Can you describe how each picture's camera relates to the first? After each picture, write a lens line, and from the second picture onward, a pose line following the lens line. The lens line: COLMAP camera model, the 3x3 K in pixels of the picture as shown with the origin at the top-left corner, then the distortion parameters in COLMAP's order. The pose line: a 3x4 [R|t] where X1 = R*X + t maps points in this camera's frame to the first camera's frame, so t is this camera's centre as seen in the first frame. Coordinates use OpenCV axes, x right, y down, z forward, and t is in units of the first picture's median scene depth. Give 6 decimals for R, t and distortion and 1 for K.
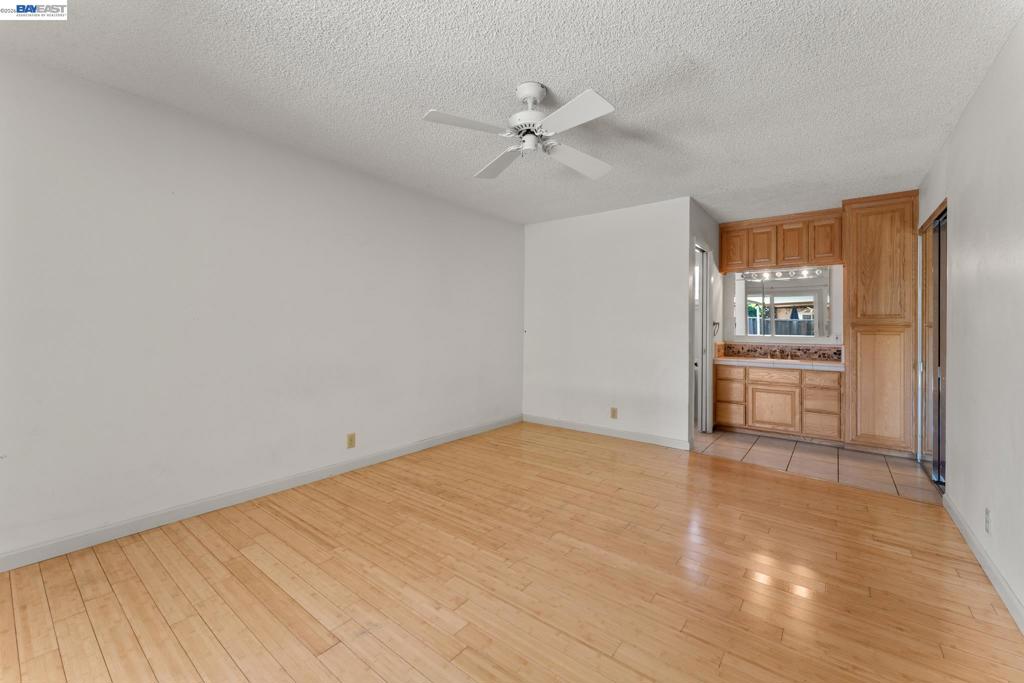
lens RADIAL K [[417.9, 0, 509.7], [0, 417.9, 329.7], [0, 0, 1]] dist [0.000711, 0.000069]
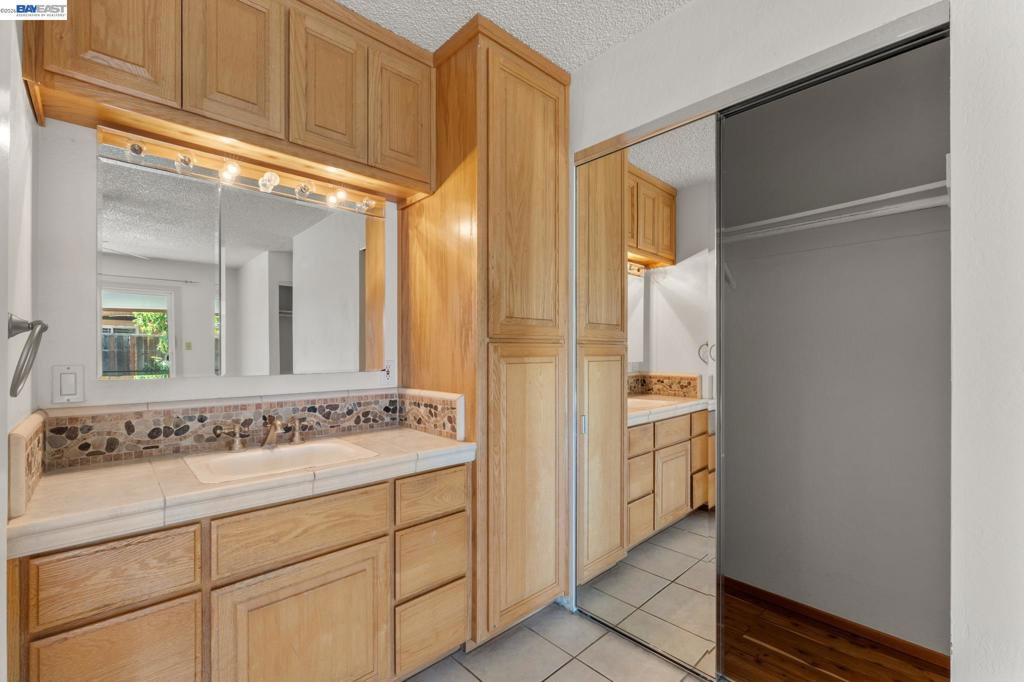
lens RADIAL K [[434.8, 0, 515.0], [0, 434.8, 348.1], [0, 0, 1]] dist [0.000349, 0.000225]
pose [[0.137891, 0.004274, 0.990438, 0.355555], [0.010149, 0.999932, -0.005728, -0.001078], [-0.990395, 0.010842, 0.137838, 0.798402]]
